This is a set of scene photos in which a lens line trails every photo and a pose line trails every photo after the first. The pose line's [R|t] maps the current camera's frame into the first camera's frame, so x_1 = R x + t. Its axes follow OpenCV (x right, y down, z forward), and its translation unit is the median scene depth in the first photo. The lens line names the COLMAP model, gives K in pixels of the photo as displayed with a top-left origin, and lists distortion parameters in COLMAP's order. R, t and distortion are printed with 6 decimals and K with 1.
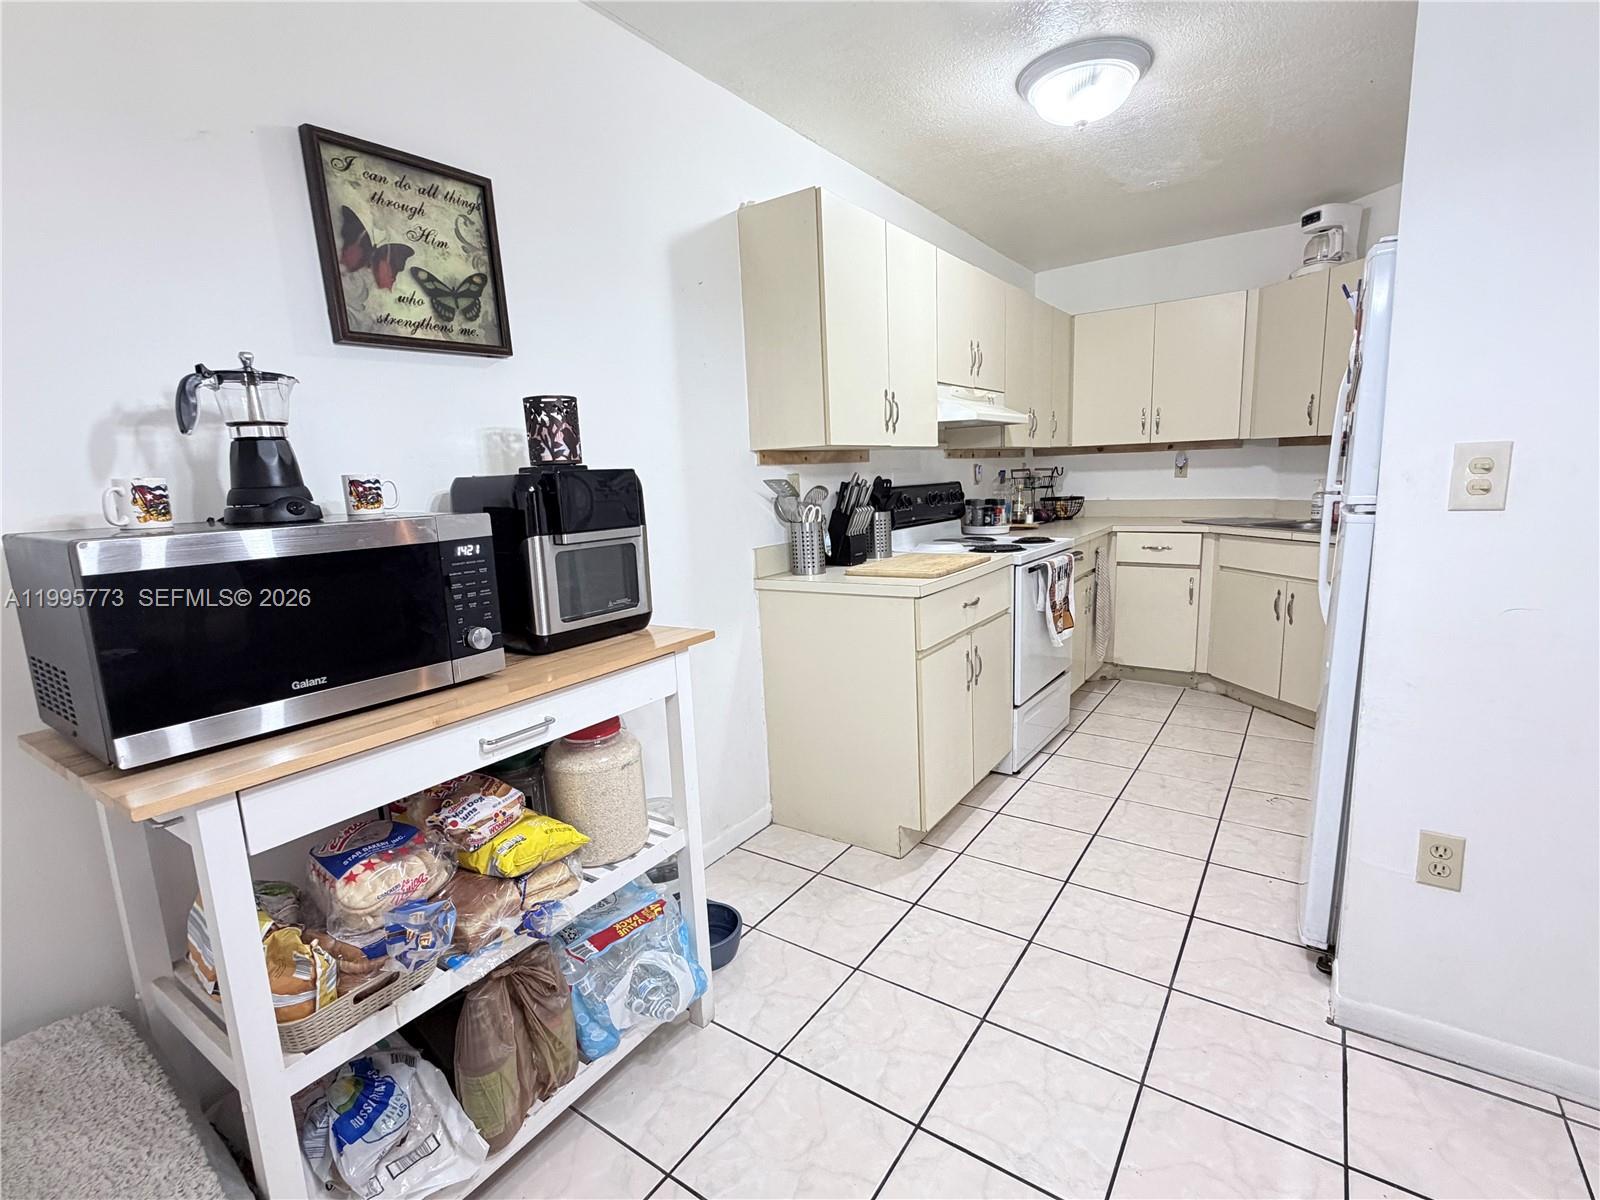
lens RADIAL K [[744.6, 0, 798.2], [0, 744.6, 598.0], [0, 0, 1]] dist [0.001405, -0.000037]
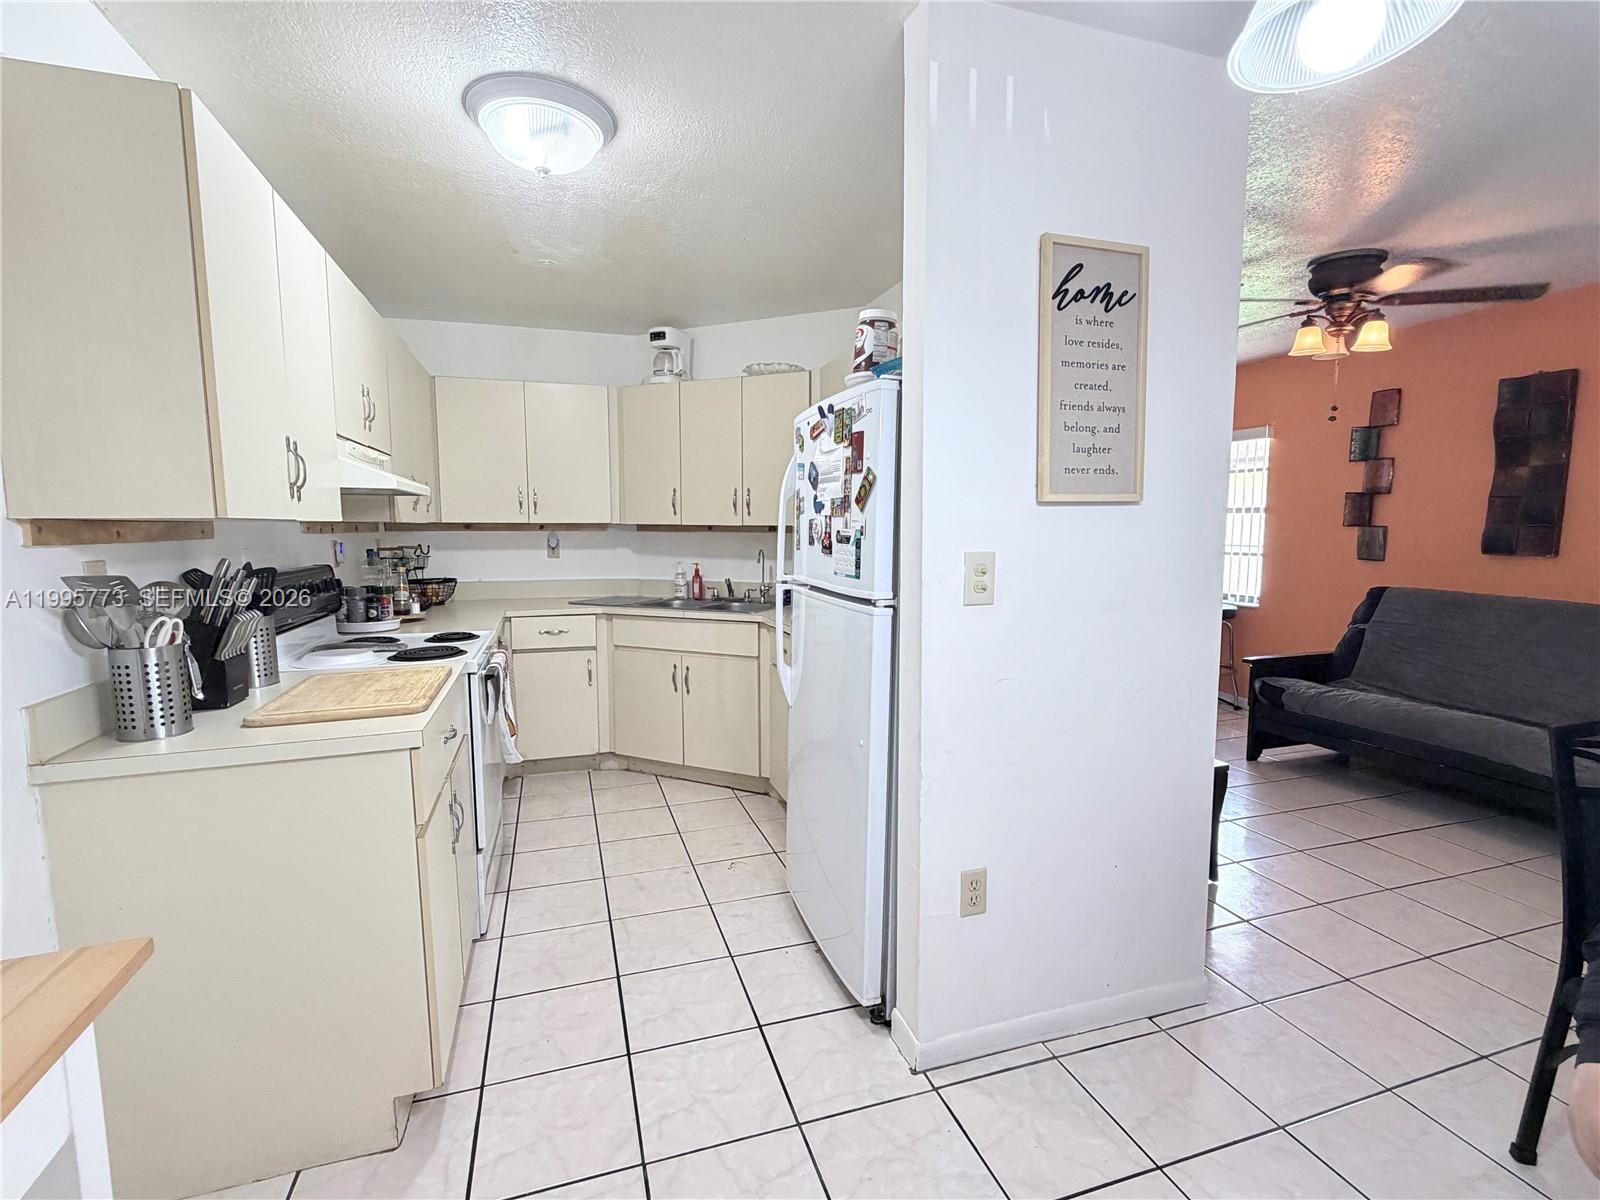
lens RADIAL K [[744.6, 0, 800.1], [0, 744.6, 599.8], [0, 0, 1]] dist [0.001405, -0.000037]
pose [[0.600970, -0.040208, 0.798260, -0.124895], [0.111630, 0.993167, -0.034016, -0.053984], [-0.791438, 0.109552, 0.601352, 0.222277]]
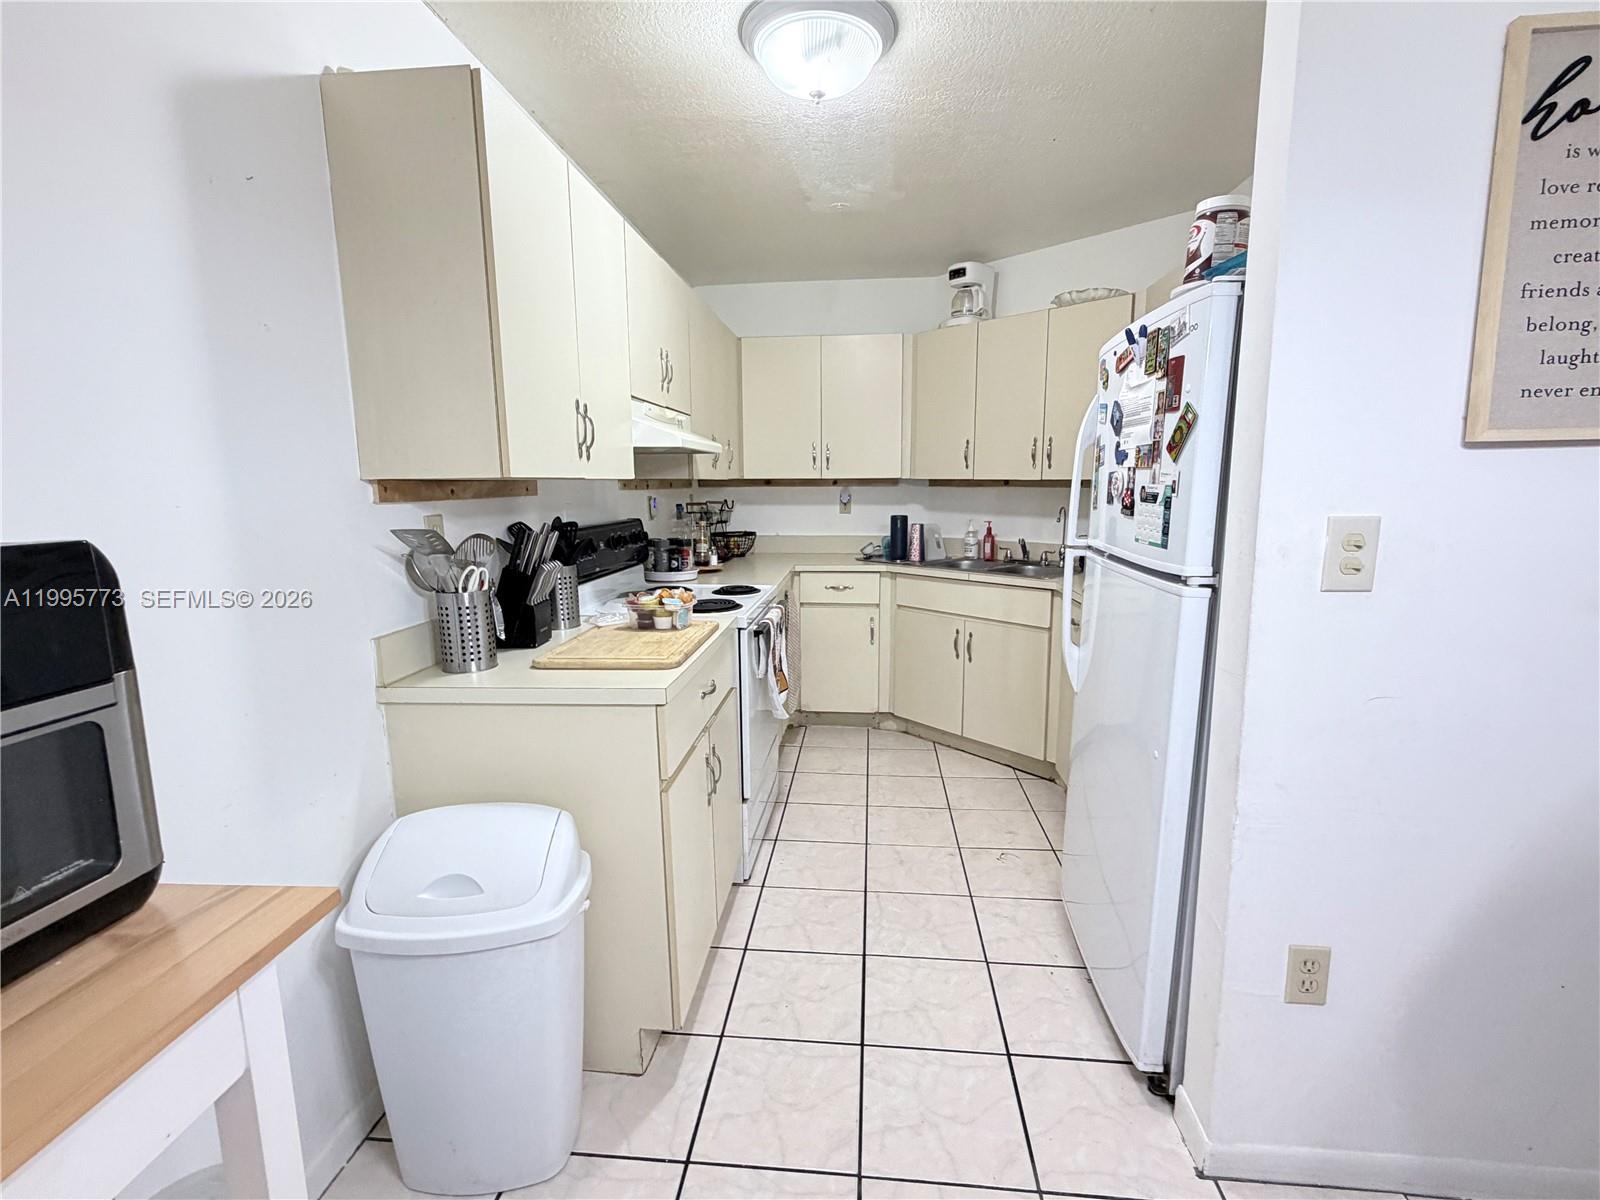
lens RADIAL K [[744.6, 0, 801.0], [0, 744.6, 597.8], [0, 0, 1]] dist [0.001405, -0.000037]
pose [[0.870335, -0.043252, 0.490557, -0.045292], [0.055767, 0.998384, -0.010913, -0.062866], [-0.489292, 0.036855, 0.871341, 0.249026]]
